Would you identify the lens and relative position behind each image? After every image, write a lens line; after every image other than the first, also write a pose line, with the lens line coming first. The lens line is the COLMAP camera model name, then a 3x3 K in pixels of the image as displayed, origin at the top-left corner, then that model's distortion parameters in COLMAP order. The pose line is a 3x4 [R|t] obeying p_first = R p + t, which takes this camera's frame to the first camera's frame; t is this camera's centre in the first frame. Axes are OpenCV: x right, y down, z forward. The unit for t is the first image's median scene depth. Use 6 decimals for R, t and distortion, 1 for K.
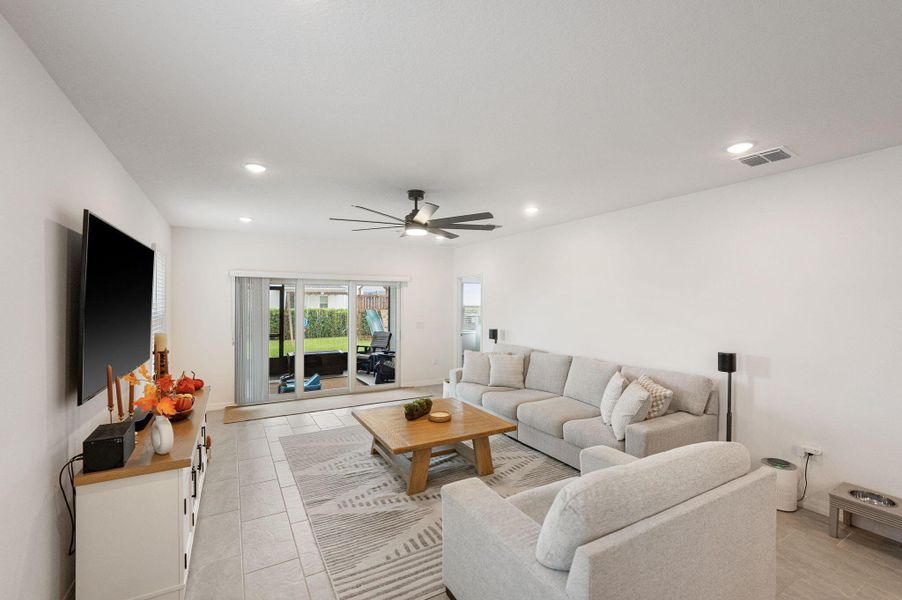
lens RADIAL K [[380.4, 0, 435.2], [0, 380.4, 302.8], [0, 0, 1]] dist [-0.023097, -0.000152]
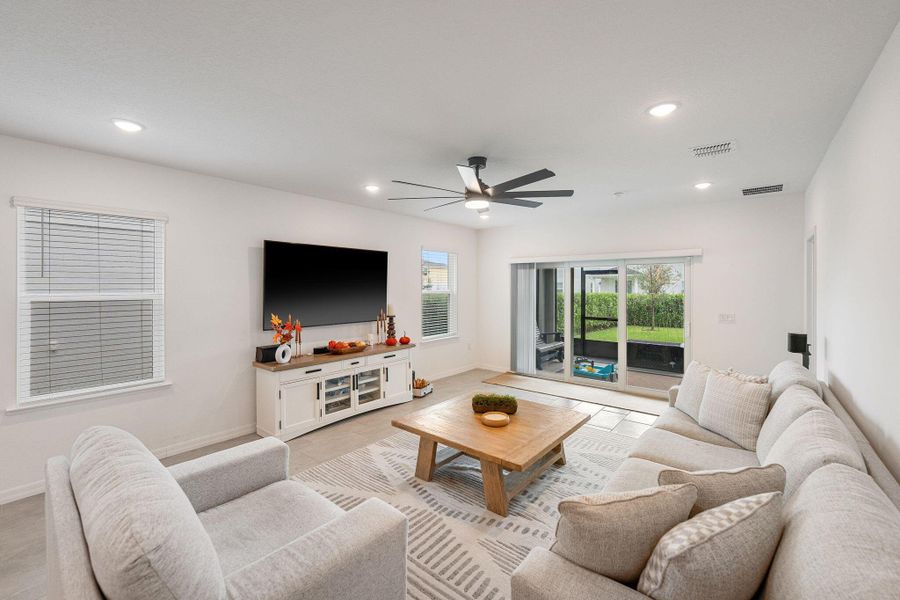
lens RADIAL K [[364.2, 0, 450.0], [0, 364.2, 300.0], [0, 0, 1]] dist [-0.001156, -0.000170]
pose [[0.377894, 0.028508, -0.925410, 0.721415], [-0.000079, 0.999527, 0.030759, 0.014548], [0.925849, -0.011551, 0.377718, 0.625735]]
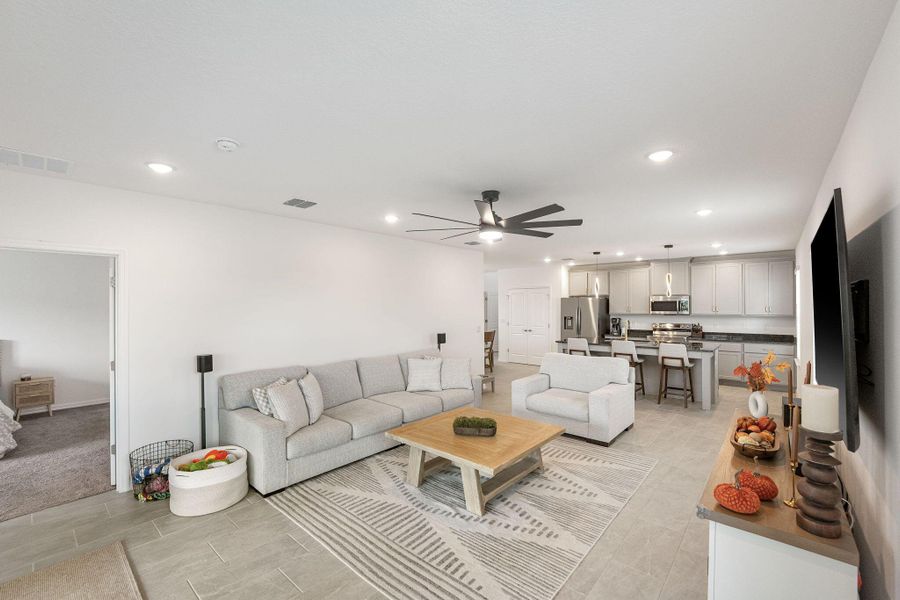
lens RADIAL K [[379.5, 0, 434.3], [0, 379.5, 302.7], [0, 0, 1]] dist [-0.023097, -0.000152]
pose [[-0.334584, 0.006804, 0.942341, -0.920384], [0.006155, 0.999968, -0.005035, -0.012588], [-0.942346, 0.004115, -0.334616, 1.477351]]
